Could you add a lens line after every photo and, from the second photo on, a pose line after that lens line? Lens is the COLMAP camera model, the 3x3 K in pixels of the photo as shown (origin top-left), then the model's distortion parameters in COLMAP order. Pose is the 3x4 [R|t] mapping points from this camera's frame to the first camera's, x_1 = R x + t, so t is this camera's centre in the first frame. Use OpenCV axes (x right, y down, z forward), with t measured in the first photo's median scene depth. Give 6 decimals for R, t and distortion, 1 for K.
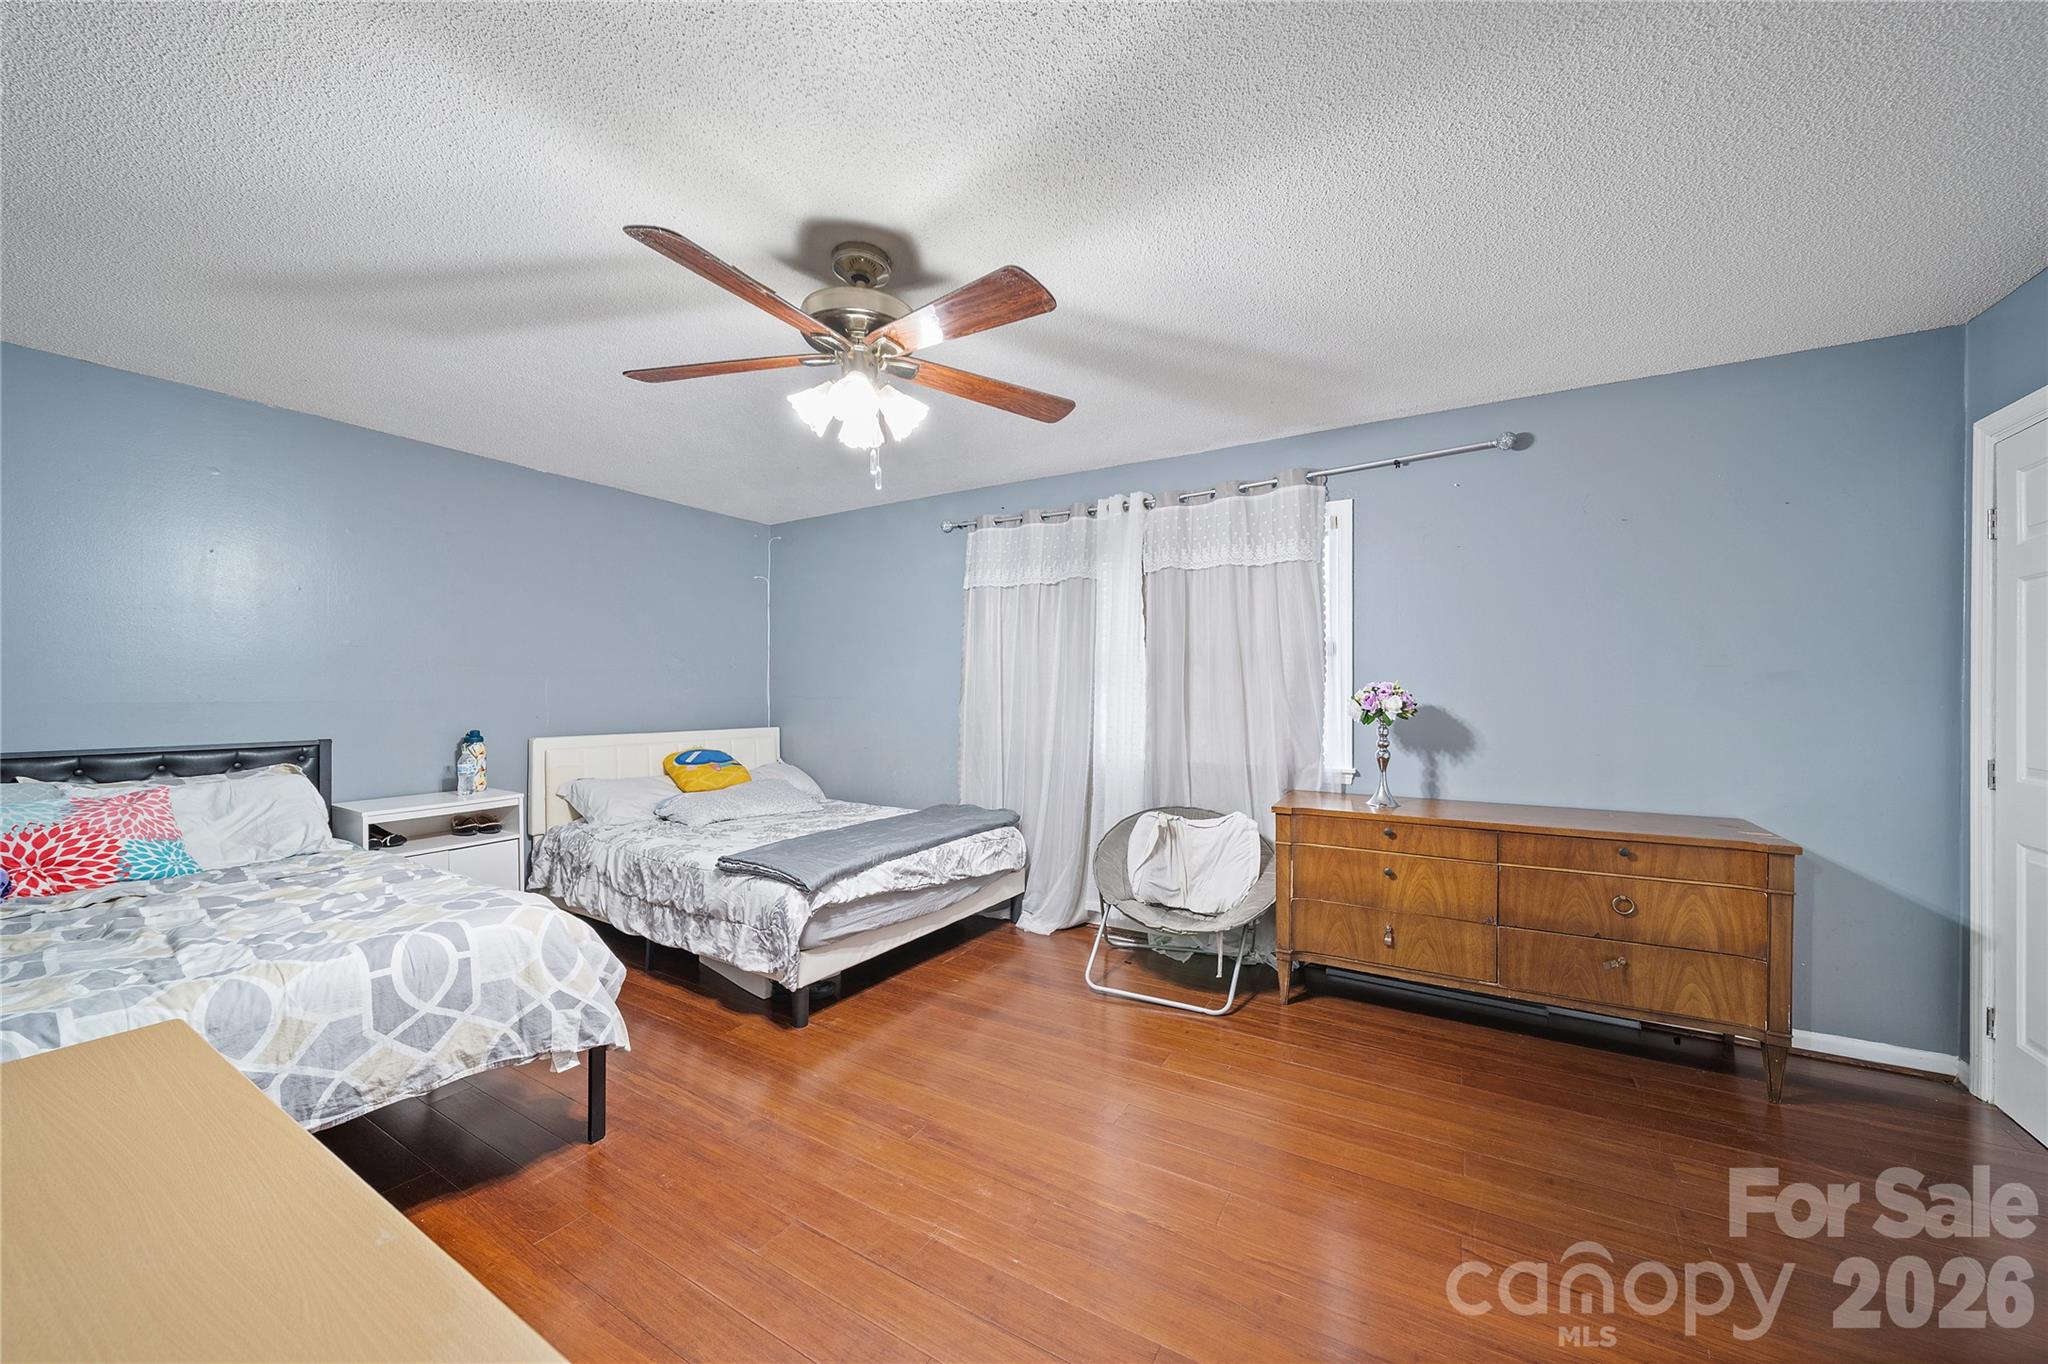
lens RADIAL K [[753.3, 0, 1024.8], [0, 753.3, 689.0], [0, 0, 1]] dist [-0.000903, -0.000159]
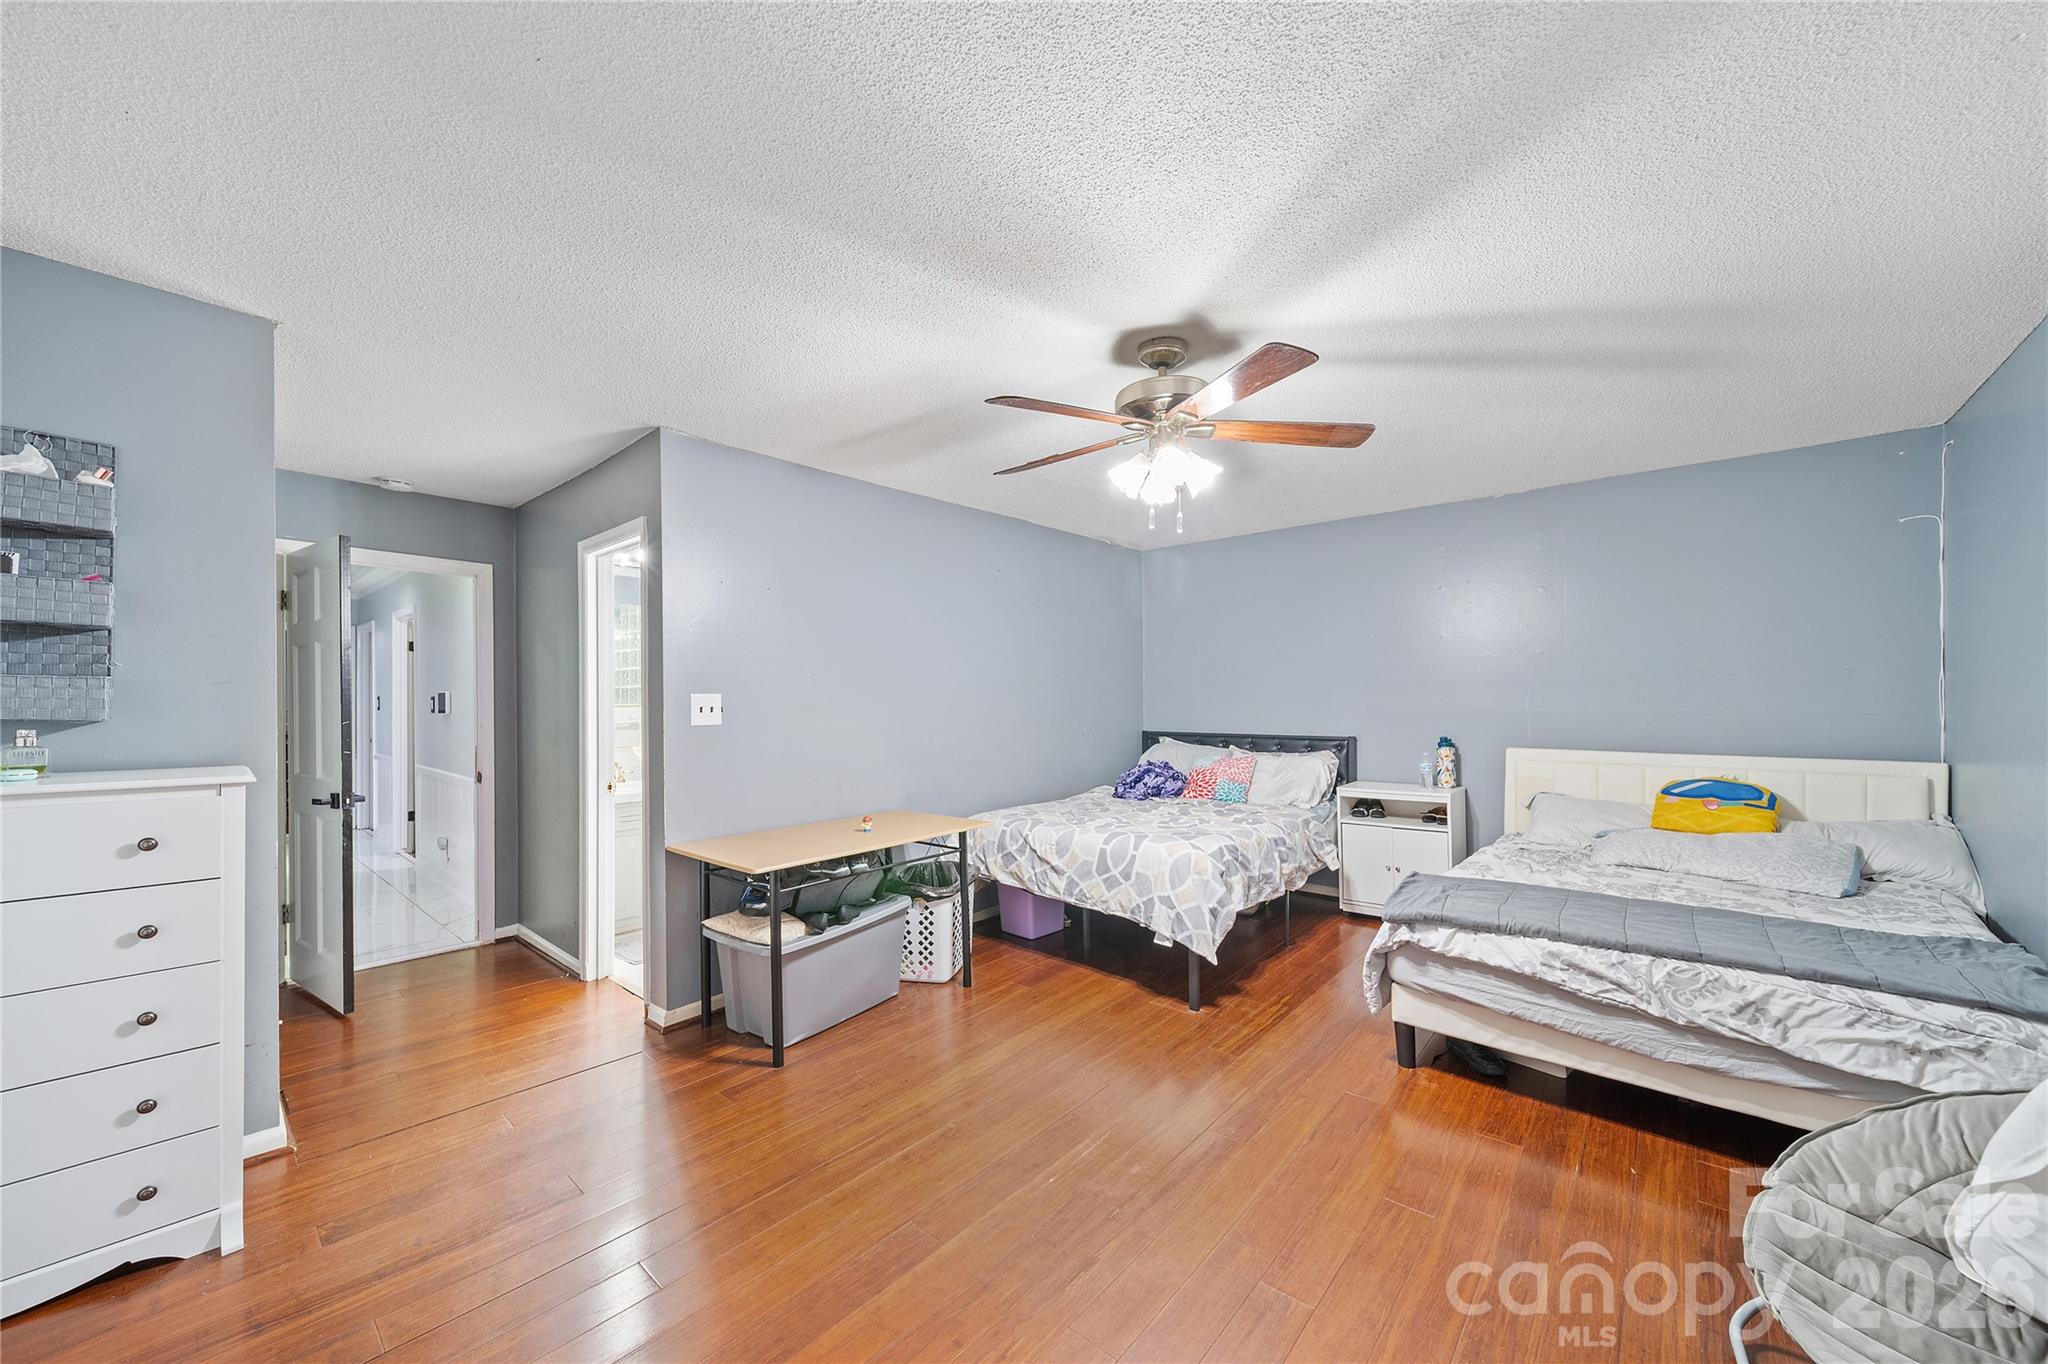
lens RADIAL K [[753.3, 0, 1028.1], [0, 753.3, 696.8], [0, 0, 1]] dist [-0.000903, -0.000159]
pose [[-0.179585, -0.003145, -0.983737, 0.663355], [0.006021, 0.999973, -0.004296, -0.009748], [0.983724, -0.006694, -0.179561, 0.658587]]
